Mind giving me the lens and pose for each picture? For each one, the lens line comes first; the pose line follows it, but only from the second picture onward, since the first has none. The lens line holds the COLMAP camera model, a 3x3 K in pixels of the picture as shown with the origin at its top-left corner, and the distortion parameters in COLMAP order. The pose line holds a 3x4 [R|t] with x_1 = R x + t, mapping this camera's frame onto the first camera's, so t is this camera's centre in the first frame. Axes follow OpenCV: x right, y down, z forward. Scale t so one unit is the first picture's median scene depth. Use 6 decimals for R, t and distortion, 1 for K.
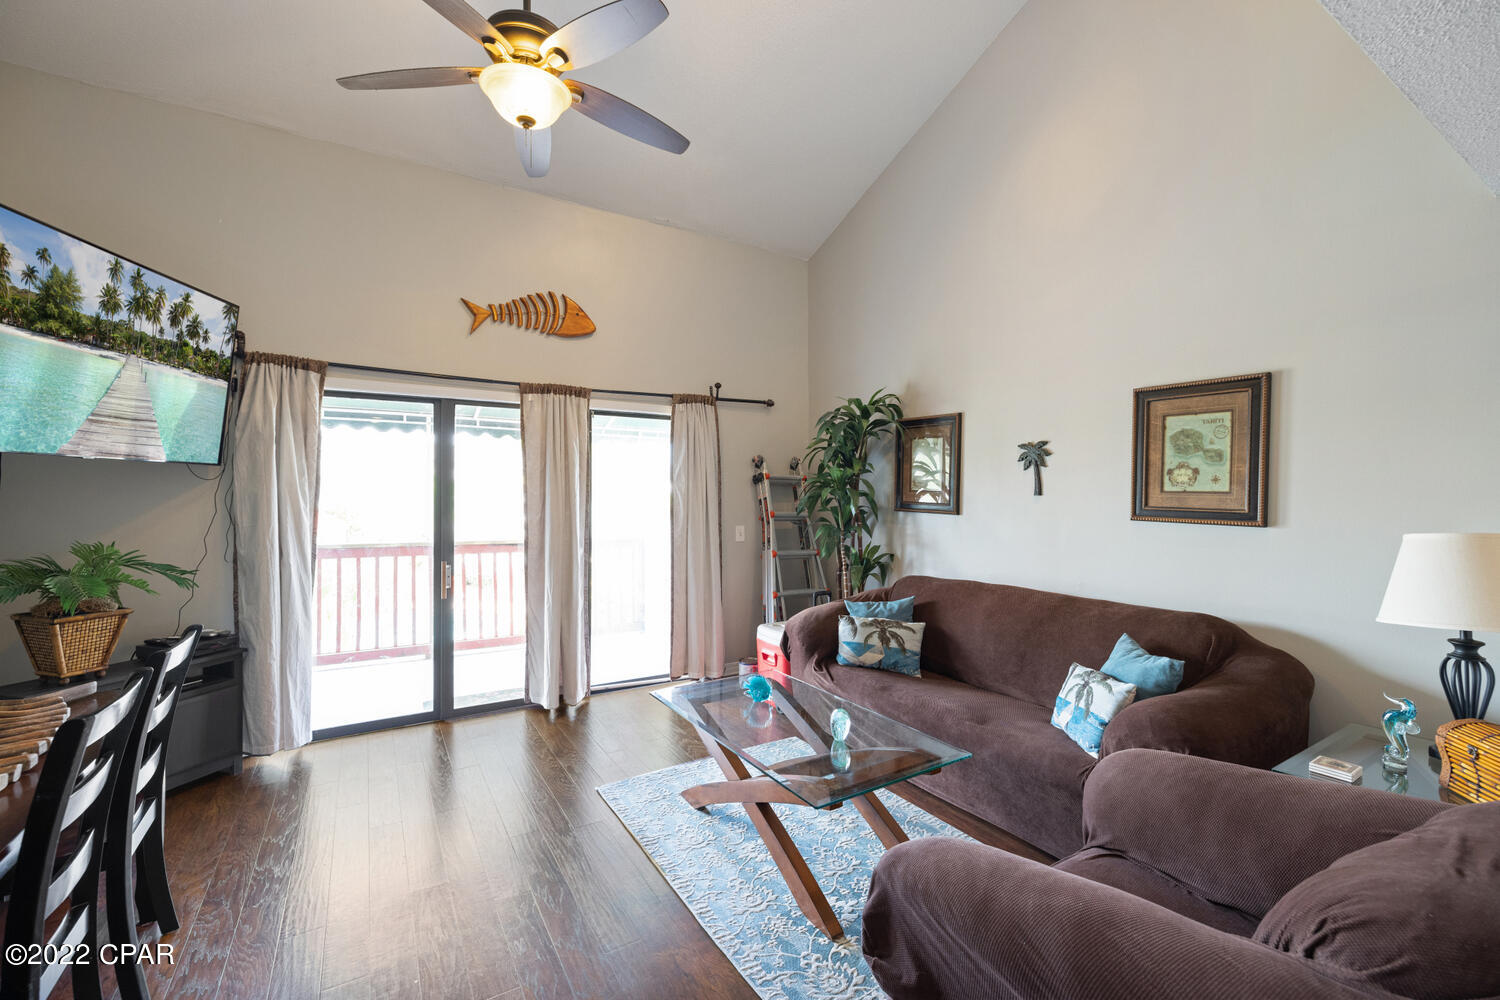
lens RADIAL K [[626.4, 0, 742.5], [0, 626.4, 496.7], [0, 0, 1]] dist [-0.000102, -0.000146]
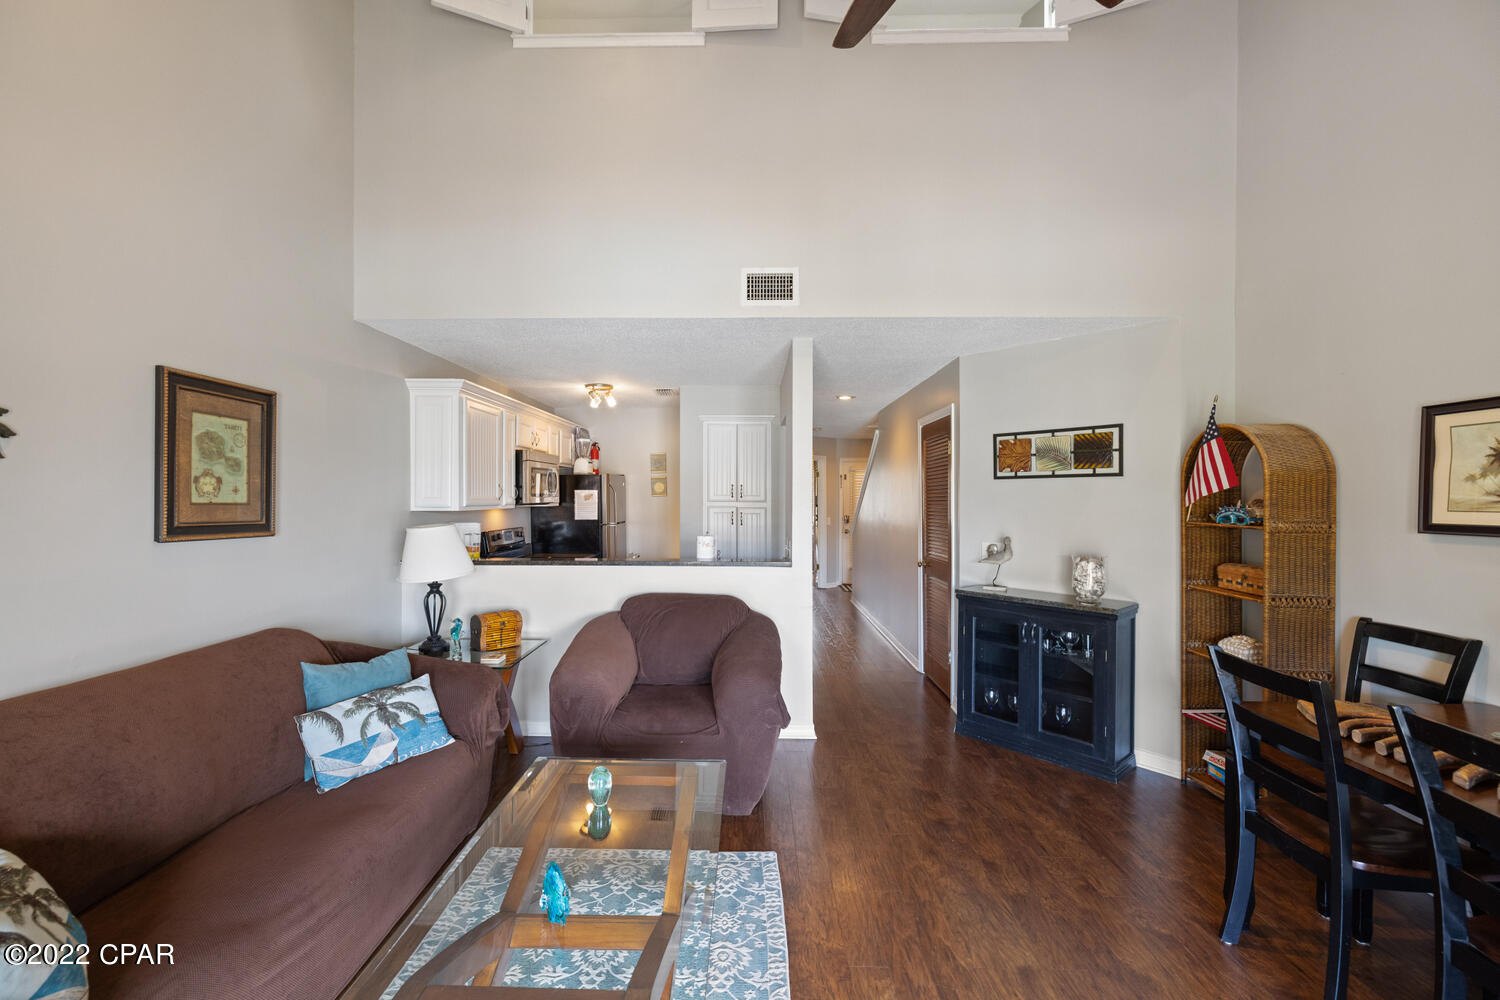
lens RADIAL K [[626.4, 0, 742.5], [0, 626.4, 496.7], [0, 0, 1]] dist [-0.000102, -0.000146]
pose [[-0.845095, -0.006509, 0.534577, -0.302811], [-0.004196, 0.999976, 0.005542, -0.020132], [-0.534600, 0.002440, -0.845102, 1.072668]]
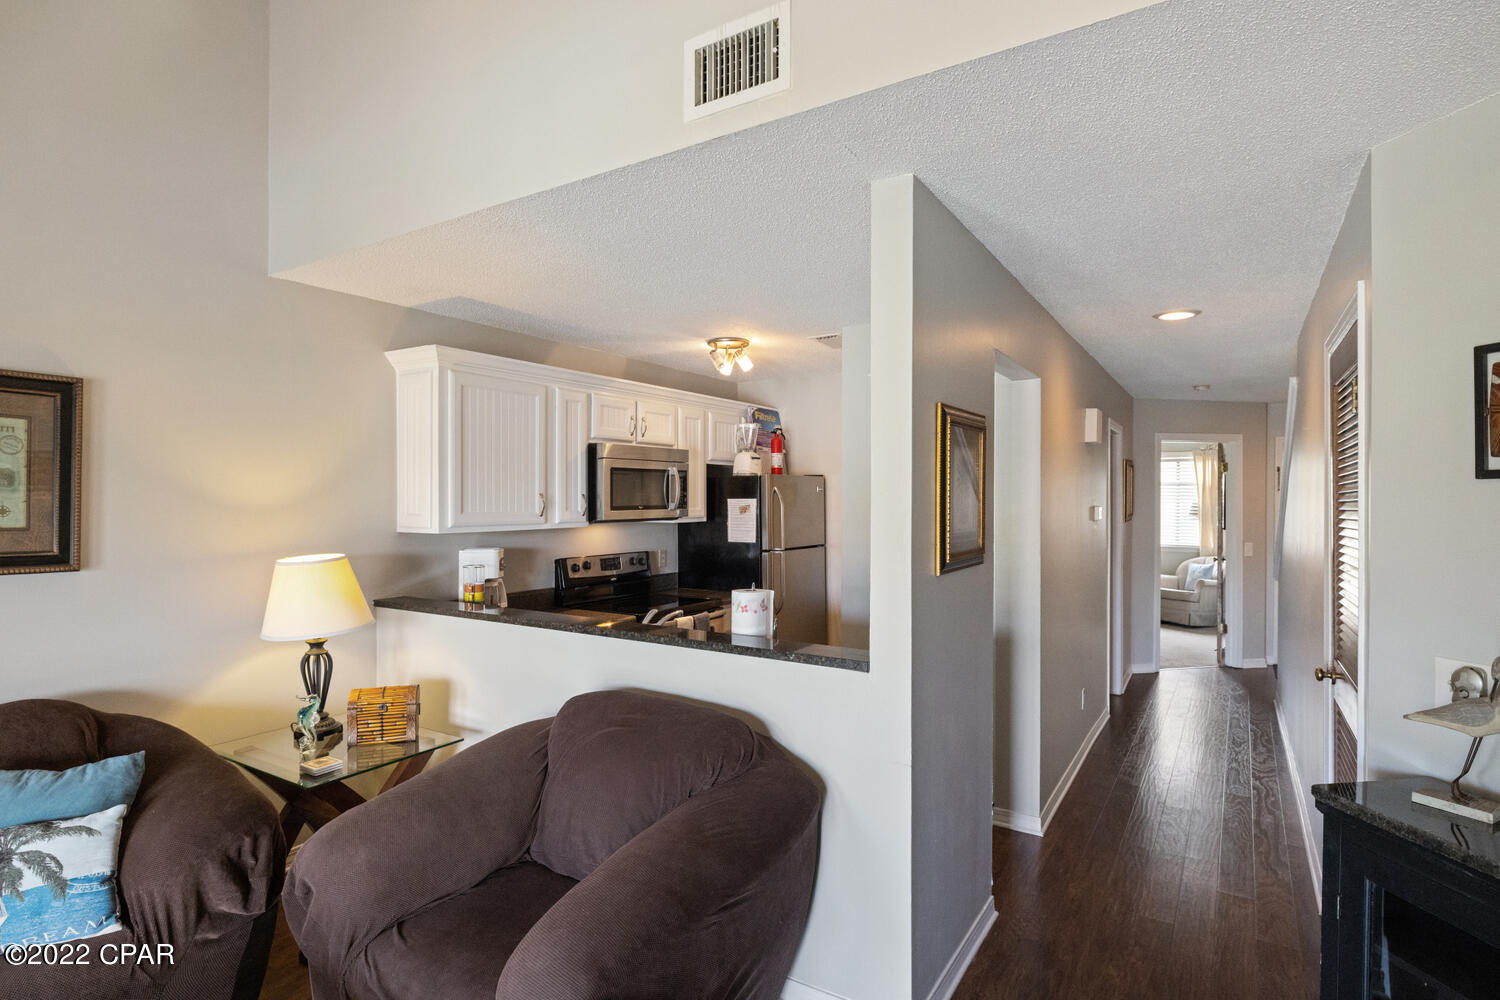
lens RADIAL K [[766.3, 0, 747.8], [0, 766.3, 498.5], [0, 0, 1]] dist [-0.000292, 0.000269]
pose [[-0.440730, -0.007281, 0.897610, -0.308876], [-0.001019, 0.999971, 0.007611, -0.038050], [-0.897639, 0.002440, -0.440724, 0.481451]]
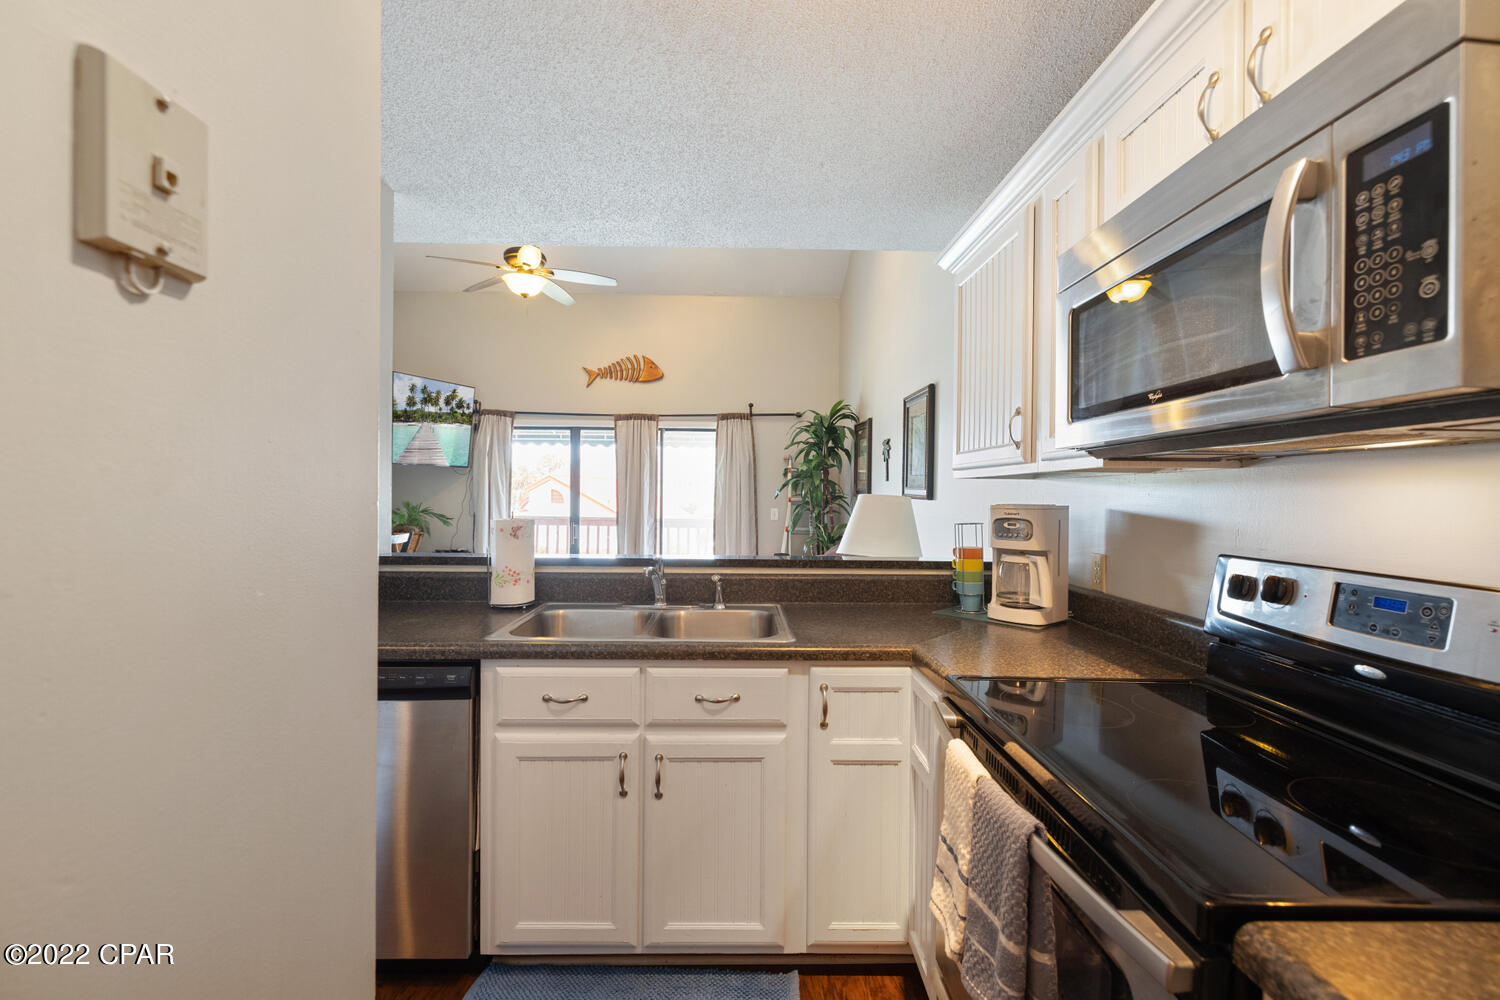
lens RADIAL K [[626.4, 0, 742.5], [0, 626.4, 496.7], [0, 0, 1]] dist [-0.000102, -0.000146]
pose [[0.861917, 0.008036, -0.506986, 0.849637], [-0.010789, 0.999939, -0.002493, 0.035816], [0.506935, 0.007619, 0.861950, -0.255278]]
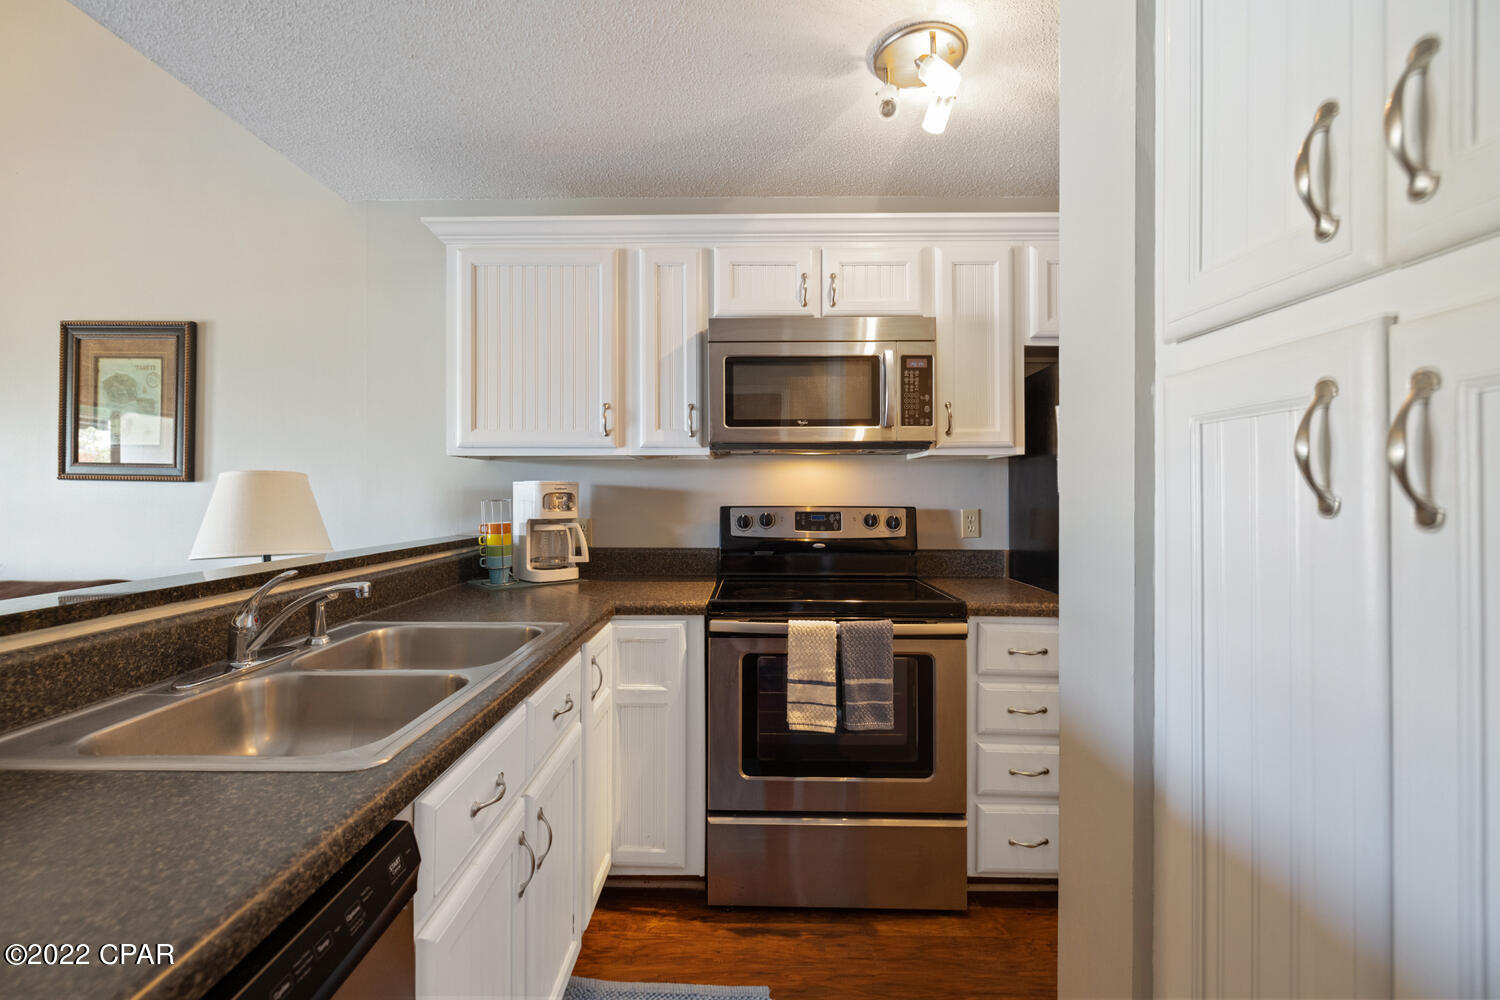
lens RADIAL K [[626.4, 0, 742.5], [0, 626.4, 496.7], [0, 0, 1]] dist [-0.000102, -0.000146]
pose [[0.526413, -0.006356, 0.850205, 0.335672], [0.006072, 0.999975, 0.003716, 0.053233], [-0.850207, 0.003206, 0.526438, -0.167448]]
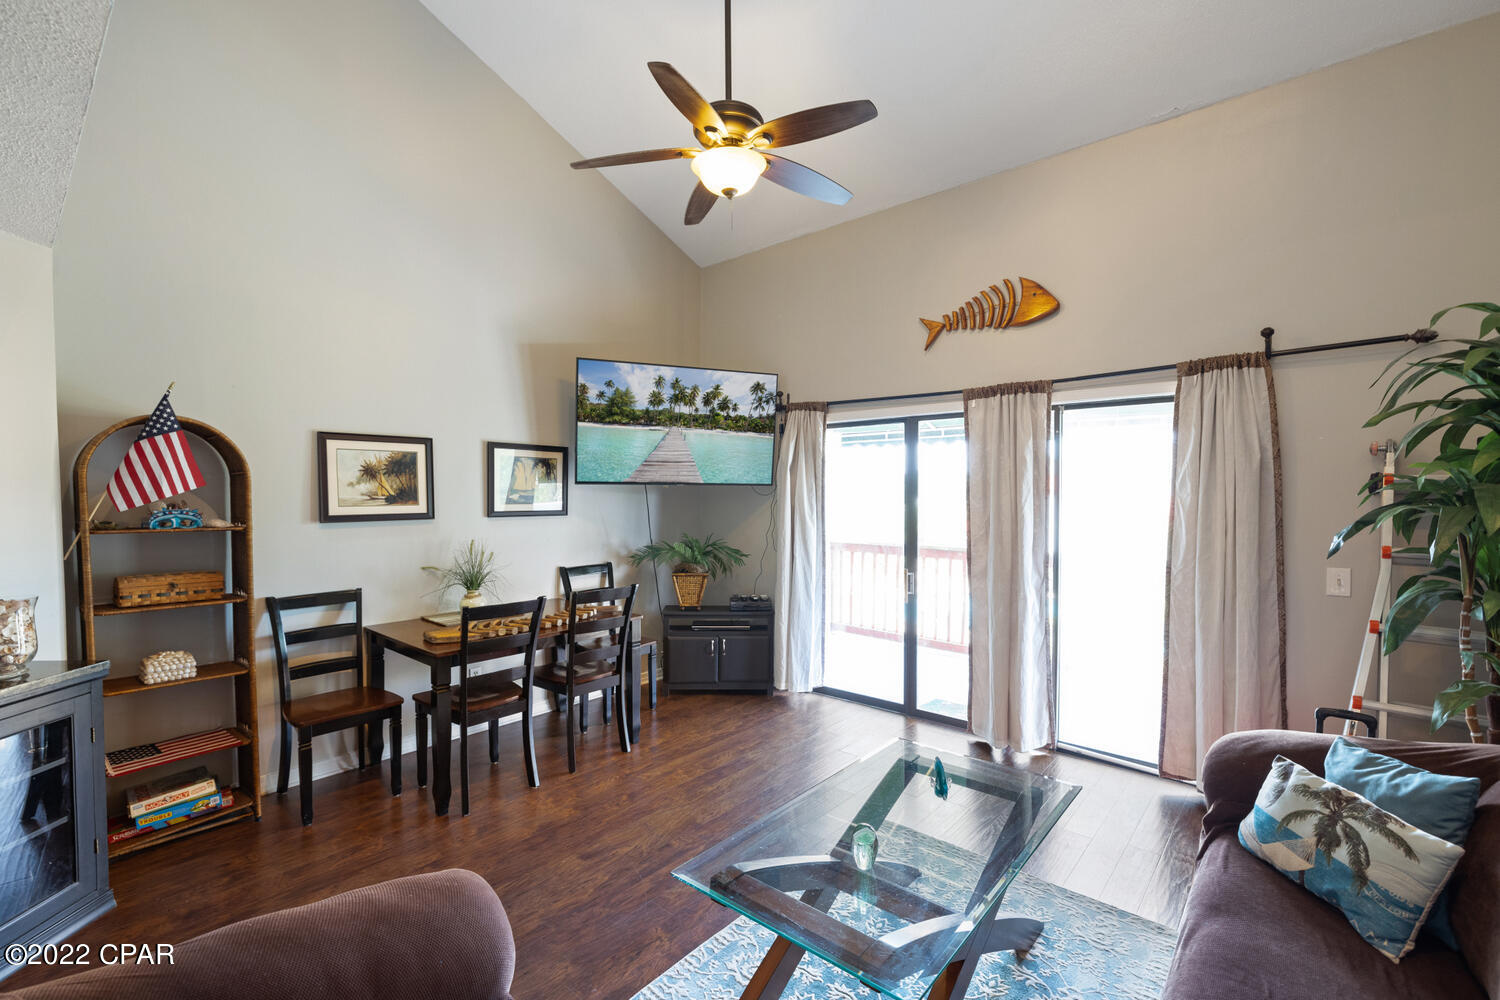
lens RADIAL K [[646.8, 0, 749.6], [0, 646.8, 510.2], [0, 0, 1]] dist [0.001850, 0.000178]
pose [[0.306914, 0.023179, -0.951455, 0.538115], [-0.003649, 0.999725, 0.023178, -0.023848], [0.951730, -0.003642, 0.306915, 0.434419]]
